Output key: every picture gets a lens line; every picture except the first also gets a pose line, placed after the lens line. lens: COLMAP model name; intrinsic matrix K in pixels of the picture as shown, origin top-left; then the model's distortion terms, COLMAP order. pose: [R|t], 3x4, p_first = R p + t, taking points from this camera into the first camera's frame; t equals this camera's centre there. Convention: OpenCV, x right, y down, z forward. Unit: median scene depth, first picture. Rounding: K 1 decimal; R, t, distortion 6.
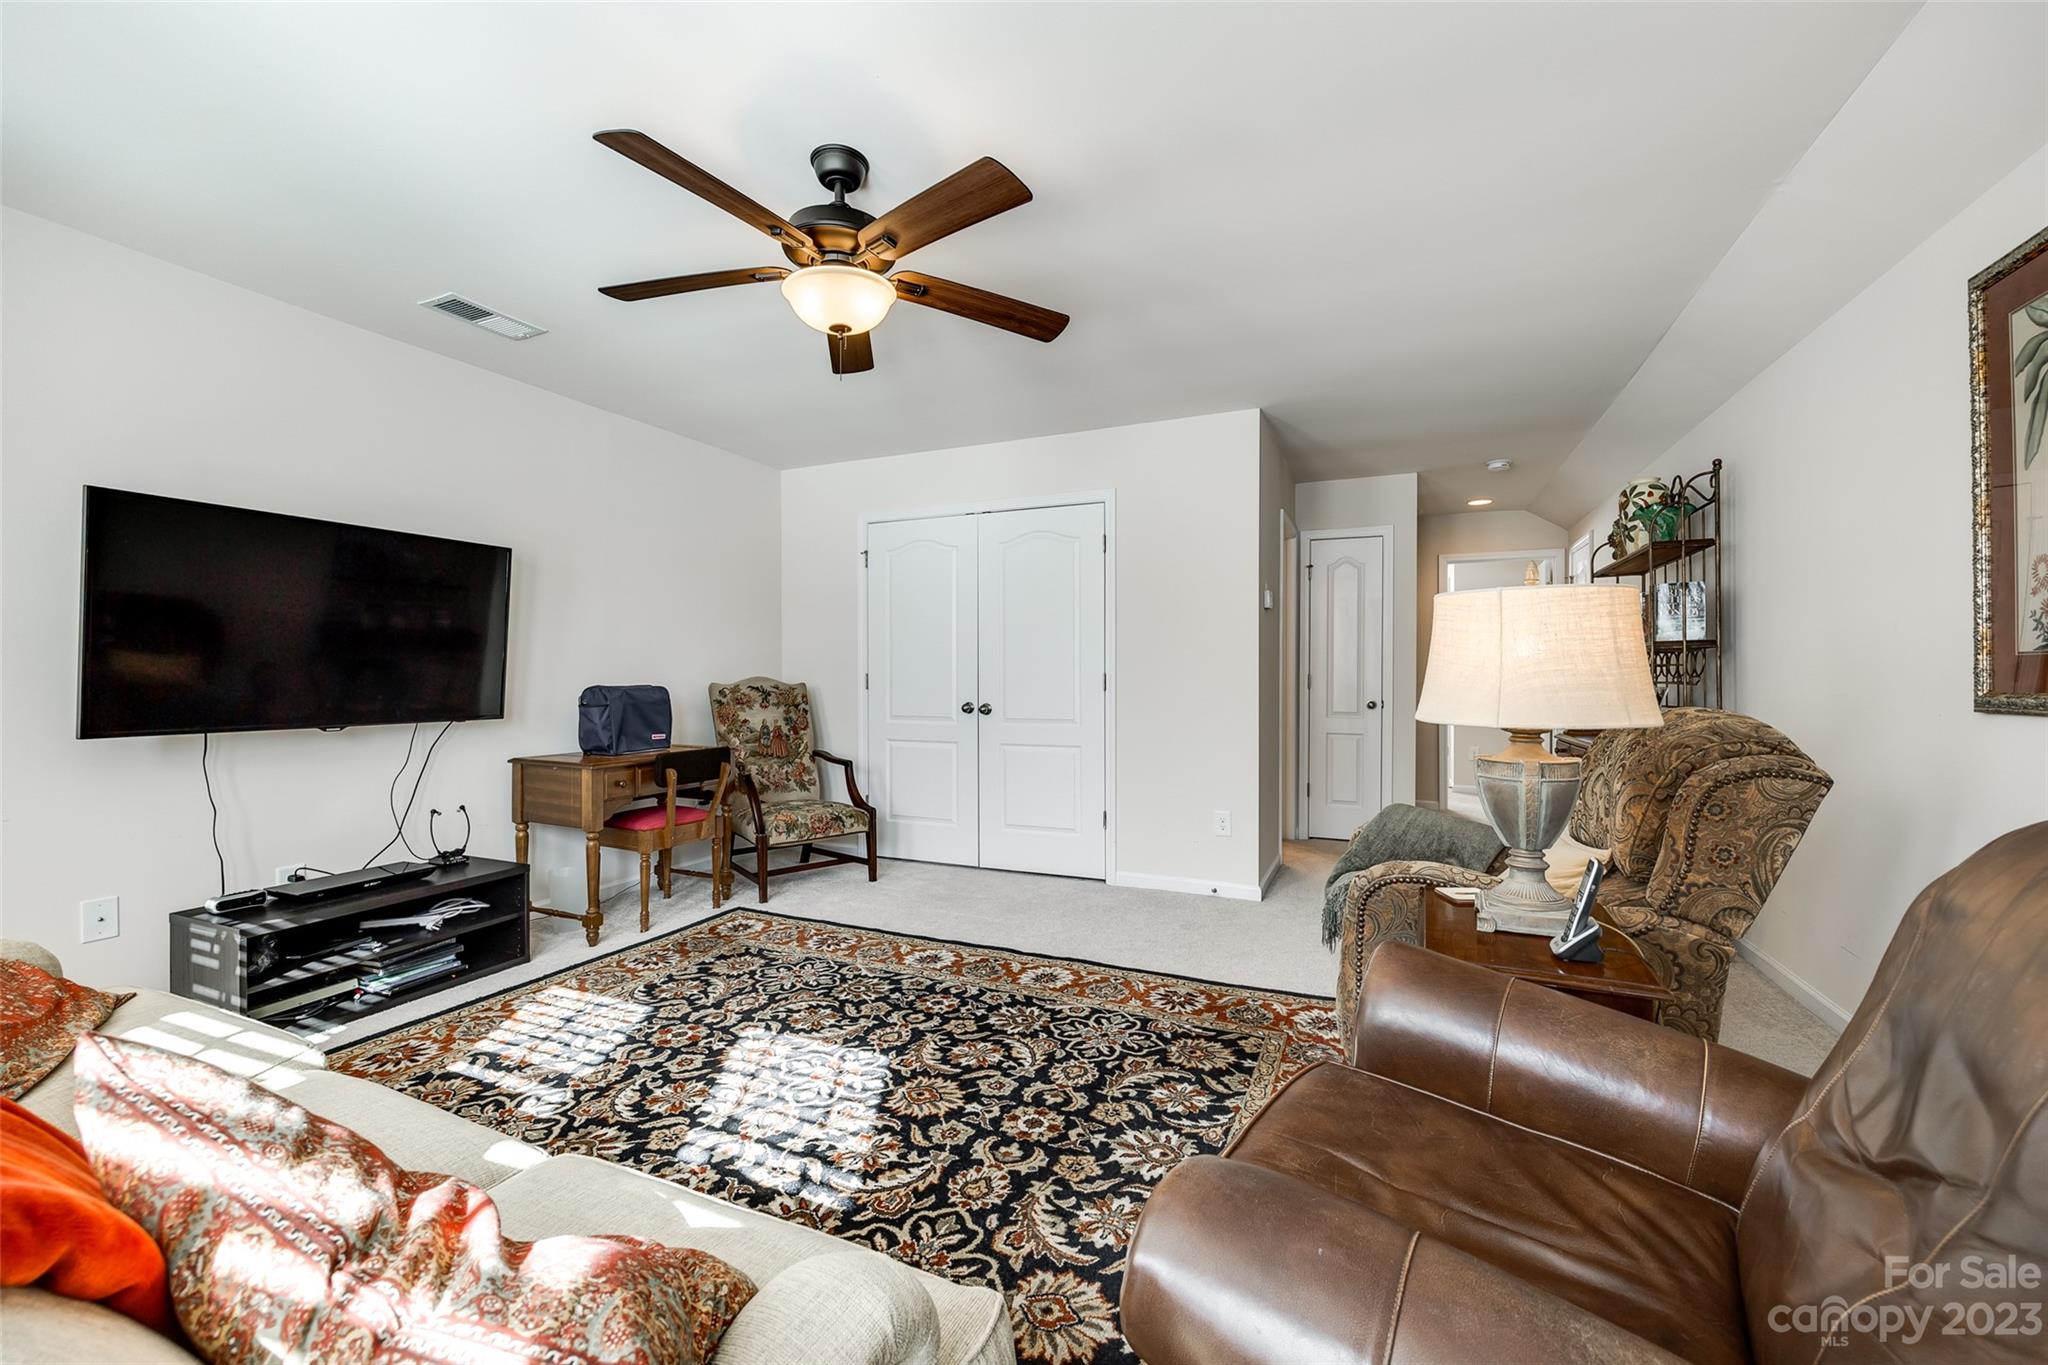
lens RADIAL K [[816.4, 0, 1022.2], [0, 816.4, 678.7], [0, 0, 1]] dist [0.000098, 0.000075]
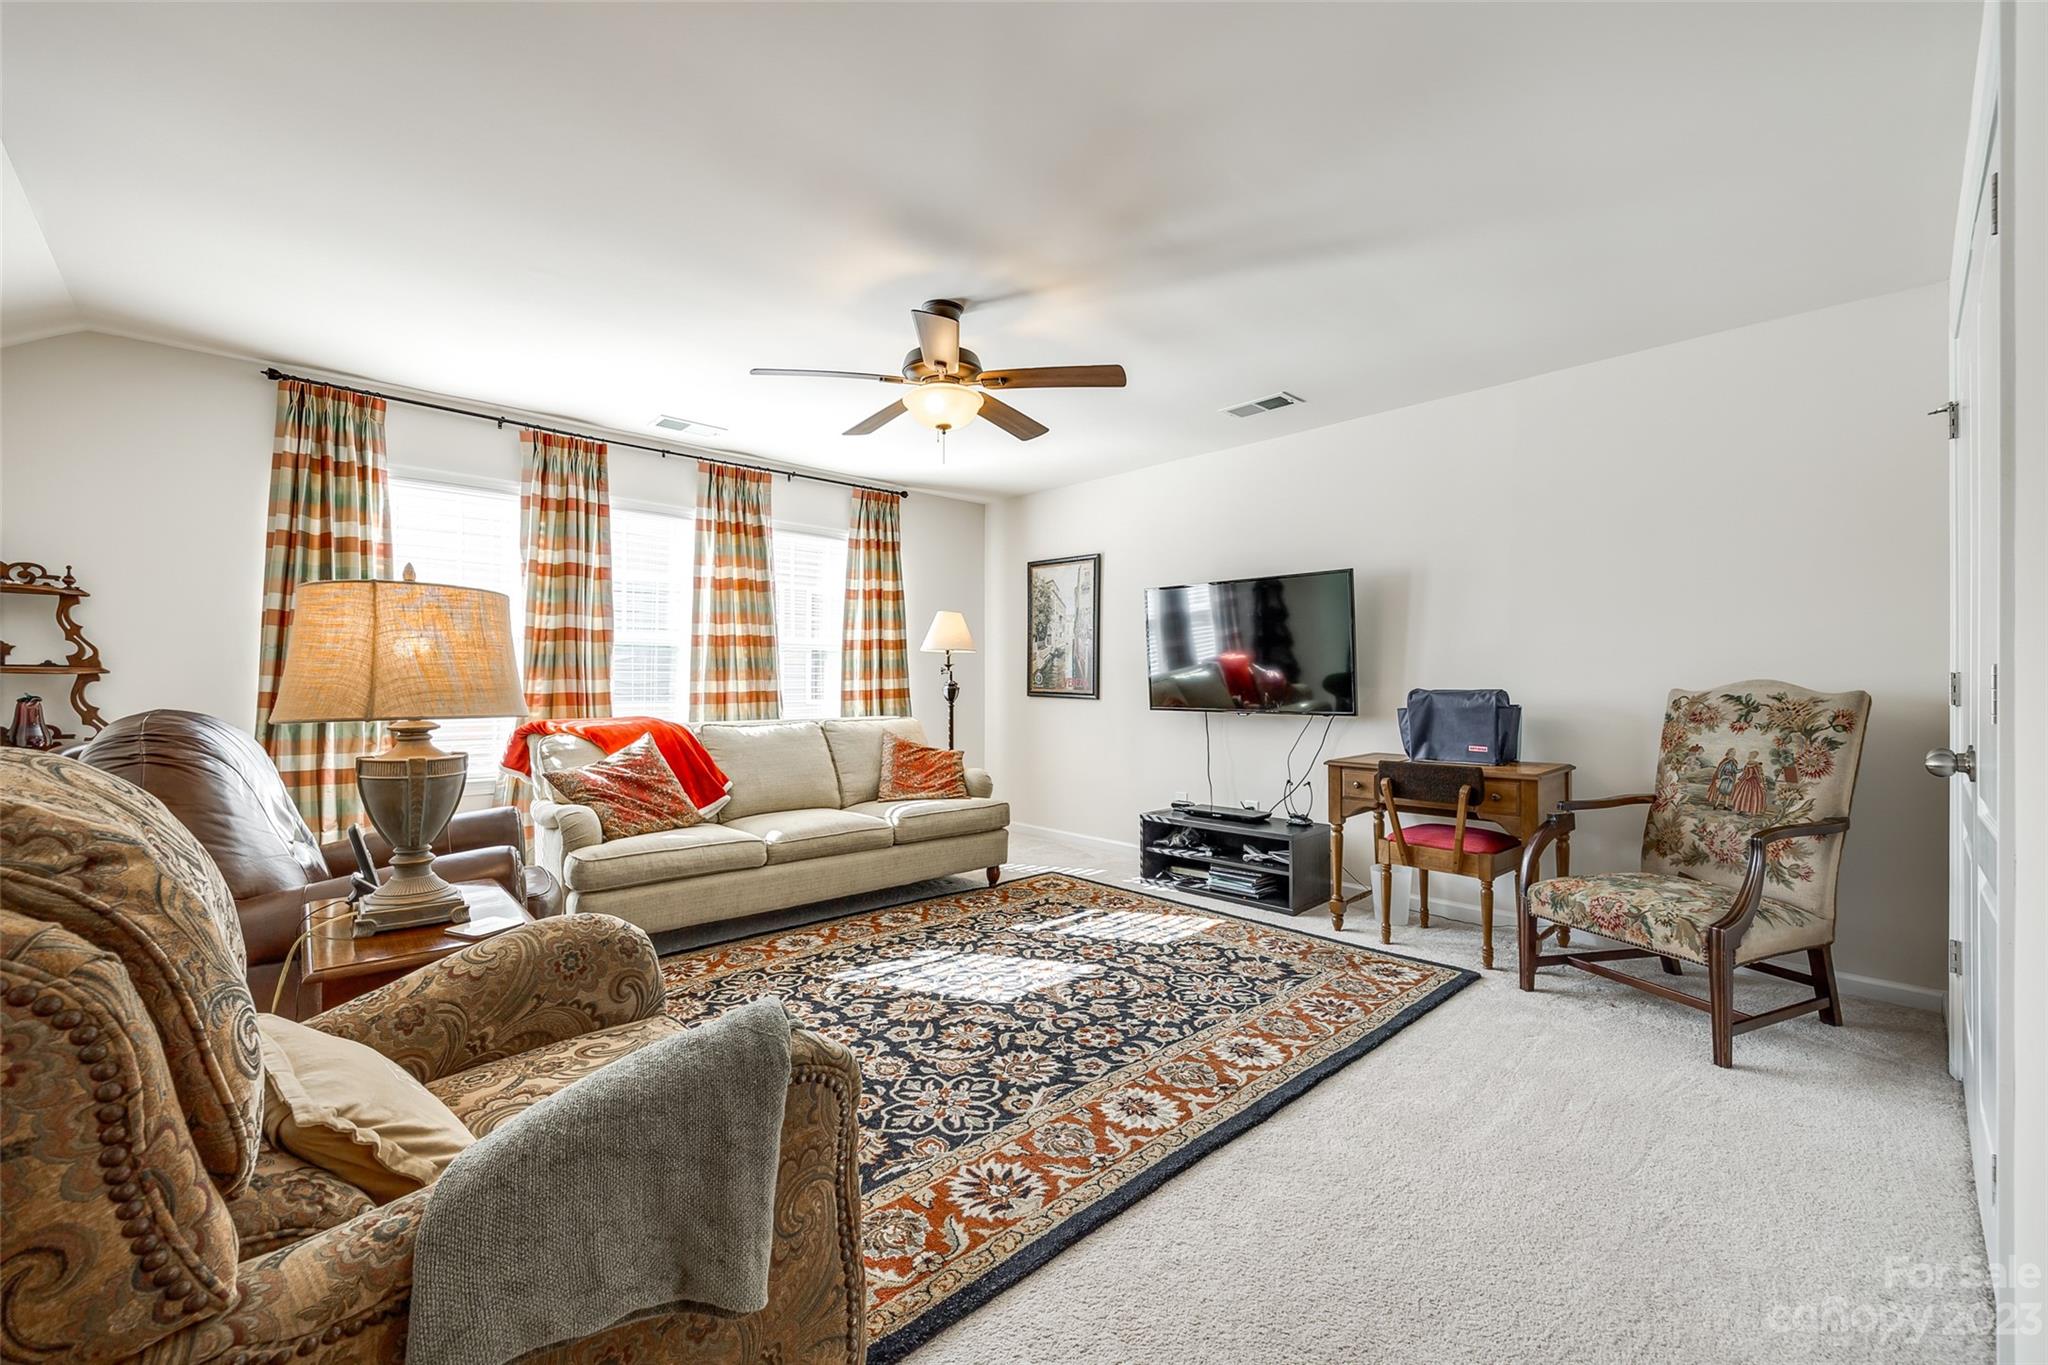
lens RADIAL K [[816.4, 0, 1022.7], [0, 816.4, 675.8], [0, 0, 1]] dist [0.000098, 0.000075]
pose [[-0.375731, -0.005590, -0.926712, 0.802672], [-0.004147, 0.999982, -0.004350, -0.000460], [0.926720, 0.002209, -0.375747, 1.309984]]
